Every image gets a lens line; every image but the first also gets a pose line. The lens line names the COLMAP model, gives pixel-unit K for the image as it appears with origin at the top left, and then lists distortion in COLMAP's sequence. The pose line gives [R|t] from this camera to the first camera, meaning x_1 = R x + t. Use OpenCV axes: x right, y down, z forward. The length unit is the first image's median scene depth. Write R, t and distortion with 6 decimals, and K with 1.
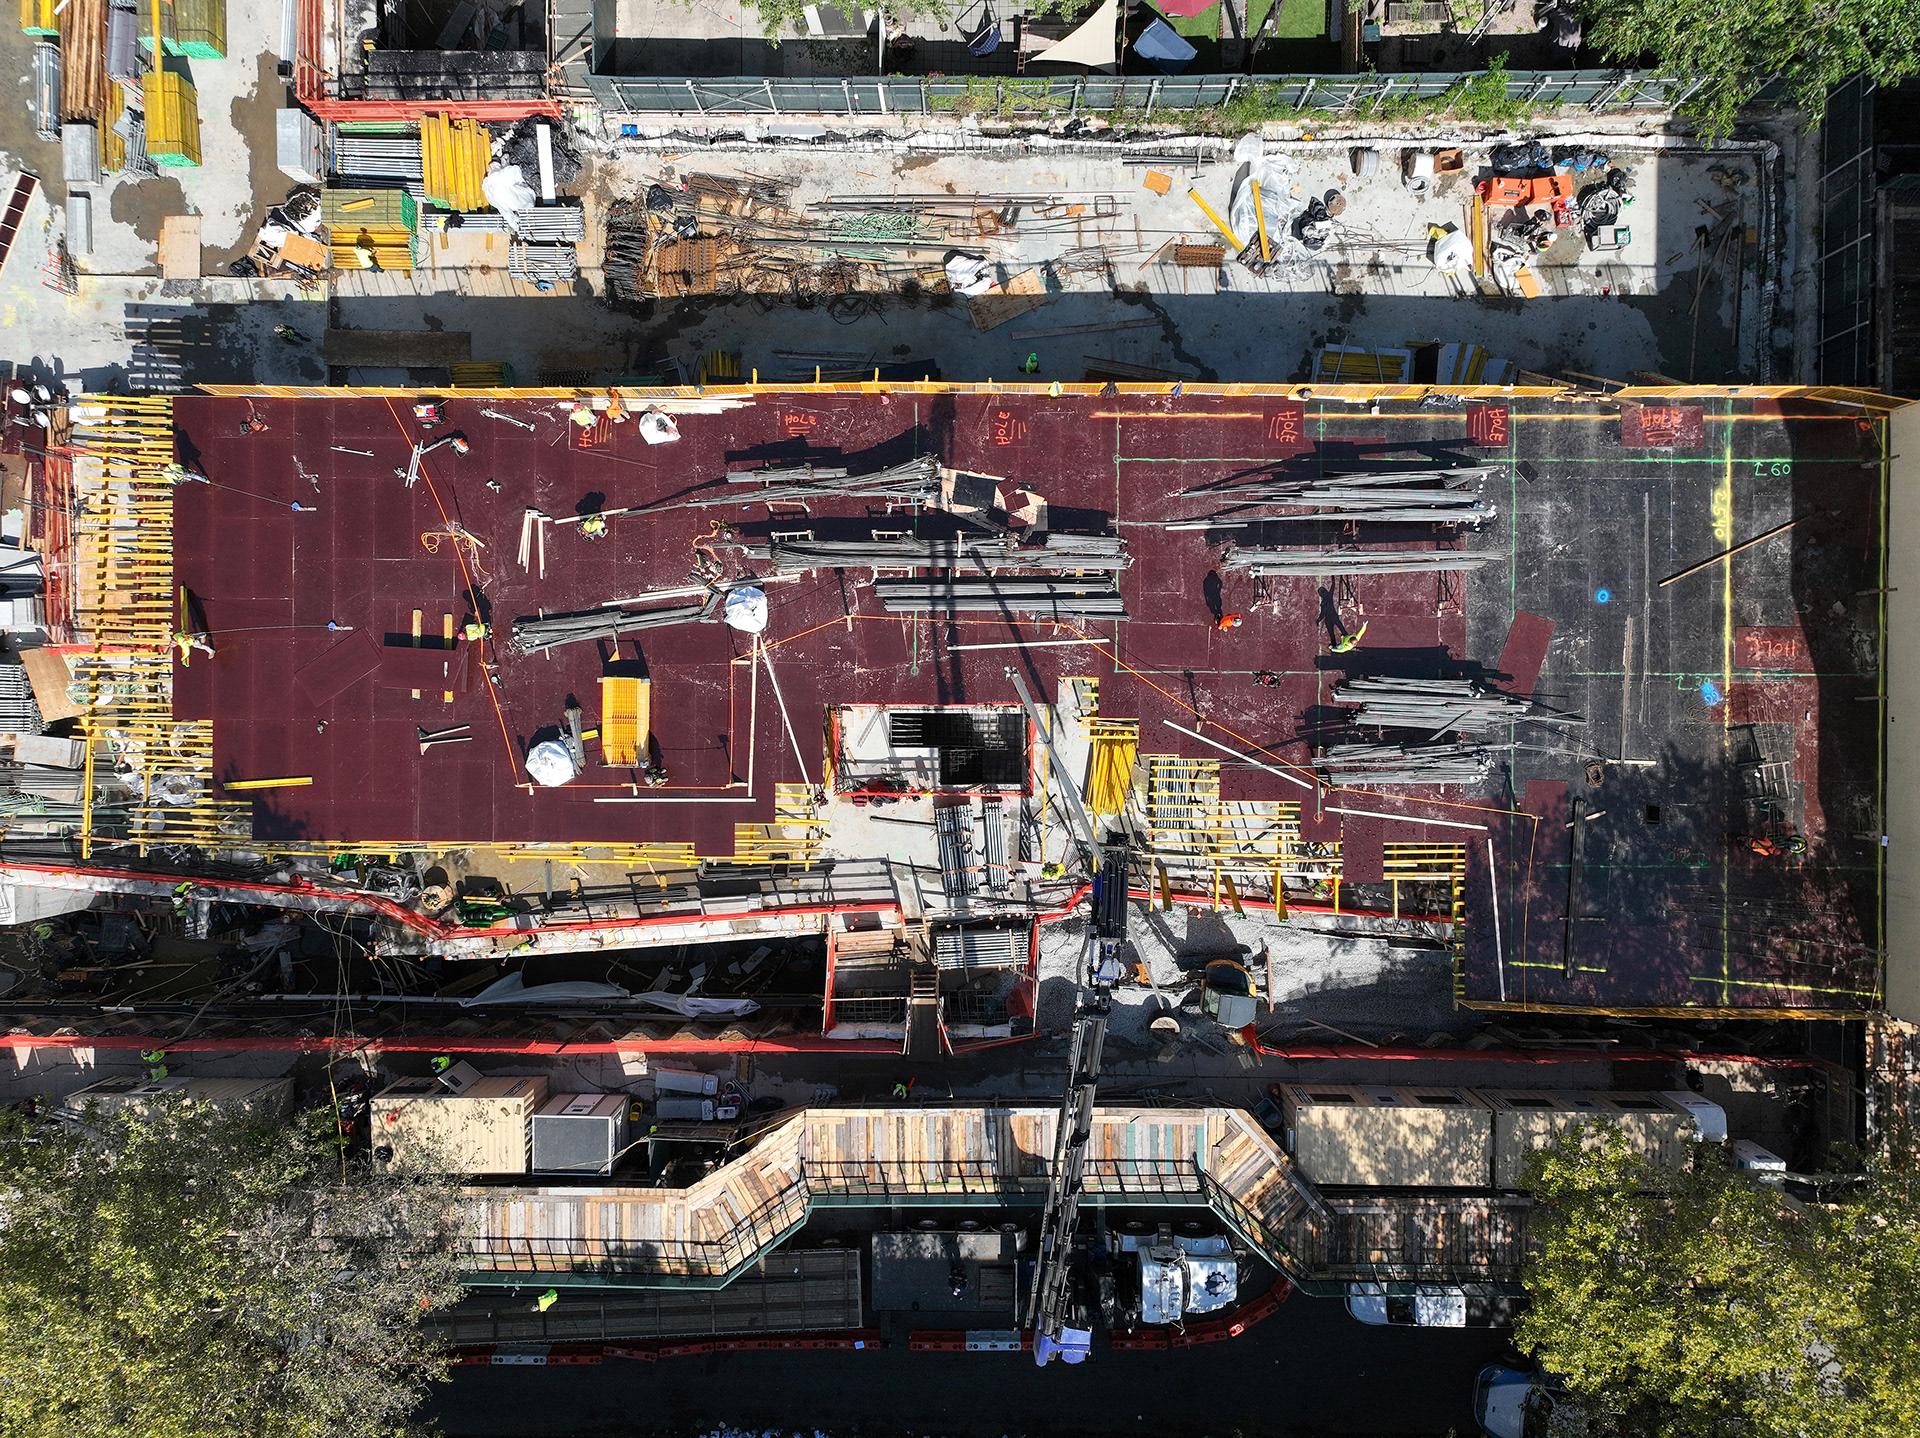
lens RADIAL K [[1346.2, 0, 960.0], [0, 1346.2, 719.0], [0, 0, 1]] dist [0.003923, 0.001646]
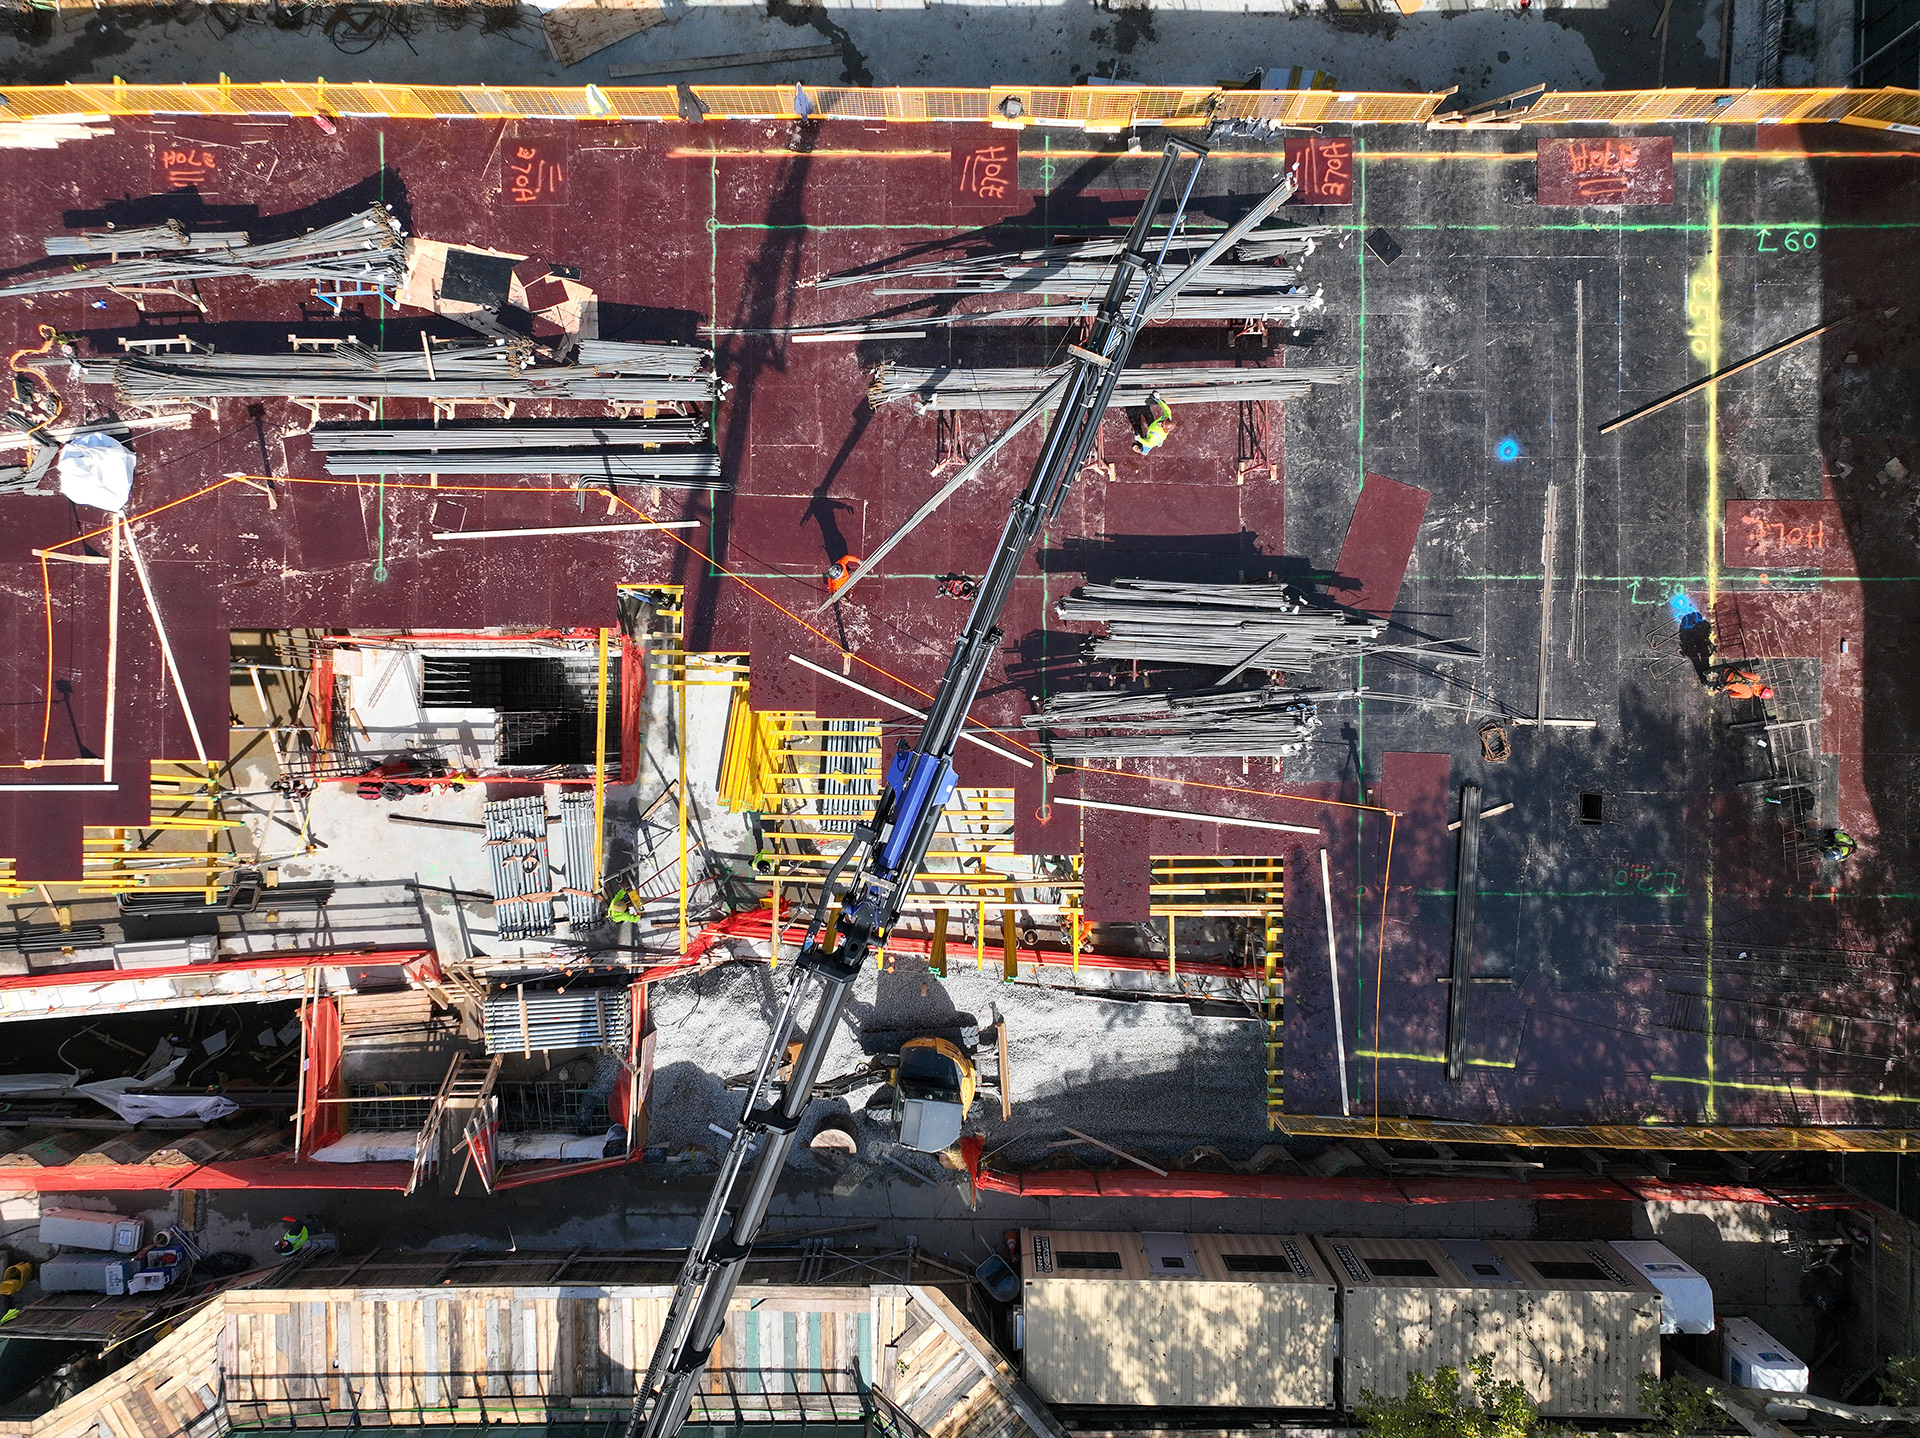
lens RADIAL K [[1337.3, 0, 960.0], [0, 1337.3, 719.0], [0, 0, 1]] dist [-0.006607, 0.026447]
pose [[0.999983, -0.000938, 0.005791, 0.223977], [0.000959, 0.999993, -0.003621, 0.032028], [-0.005787, 0.003627, 0.999977, 0.394497]]
